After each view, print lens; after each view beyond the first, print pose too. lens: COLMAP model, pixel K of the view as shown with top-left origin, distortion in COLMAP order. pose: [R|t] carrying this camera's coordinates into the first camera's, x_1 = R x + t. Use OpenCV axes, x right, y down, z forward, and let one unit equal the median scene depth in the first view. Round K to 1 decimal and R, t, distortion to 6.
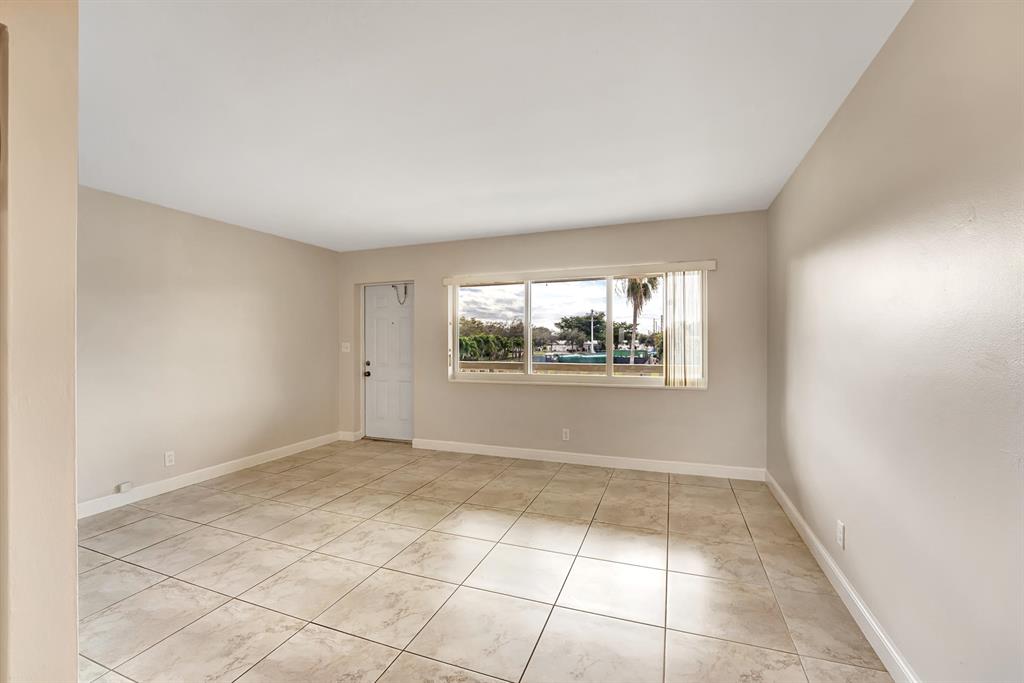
lens RADIAL K [[429.2, 0, 512.0], [0, 429.2, 341.5], [0, 0, 1]] dist [-0.013368, -0.000027]
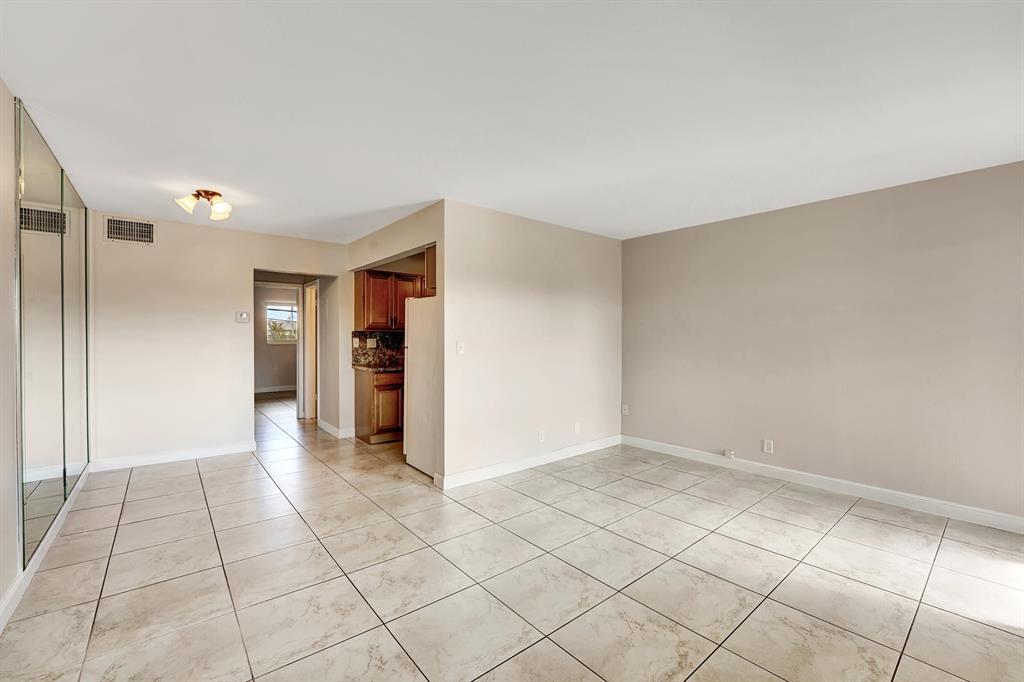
lens RADIAL K [[429.2, 0, 512.0], [0, 429.2, 341.0], [0, 0, 1]] dist [-0.013368, -0.000027]
pose [[-0.498386, 0.011369, -0.866881, 0.525289], [-0.003703, 0.999877, 0.015243, 0.001898], [0.866947, 0.010807, -0.498283, 1.202503]]
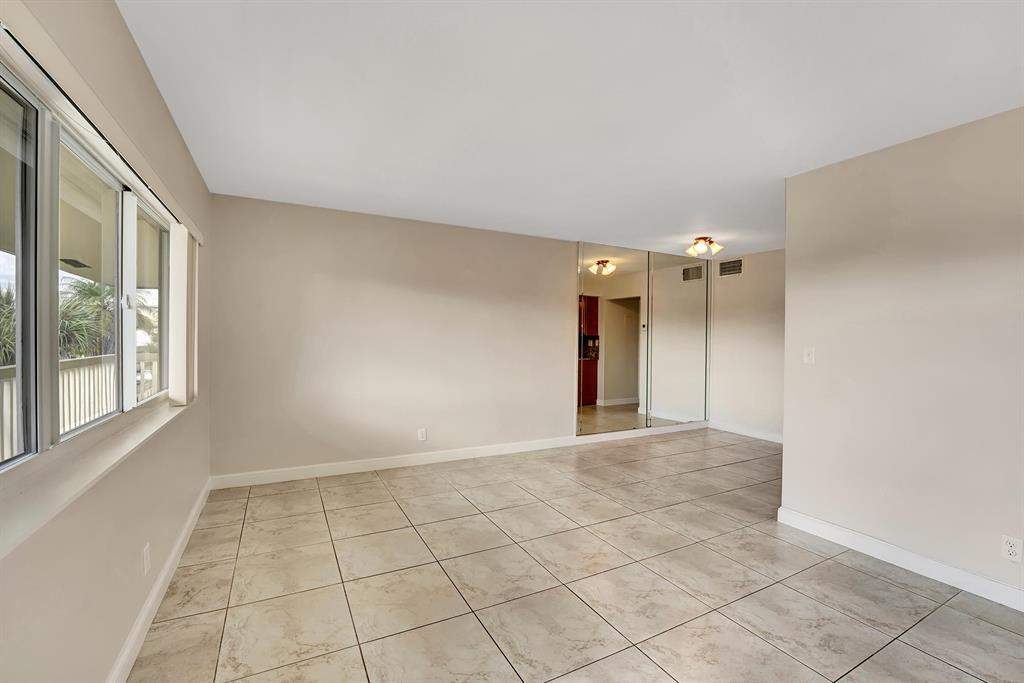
lens RADIAL K [[429.2, 0, 512.0], [0, 429.2, 341.5], [0, 0, 1]] dist [-0.013368, -0.000027]
pose [[-0.752339, -0.008367, 0.658723, -0.622810], [-0.004081, 0.999959, 0.008040, 0.004061], [-0.658764, 0.003360, -0.752343, 1.632049]]
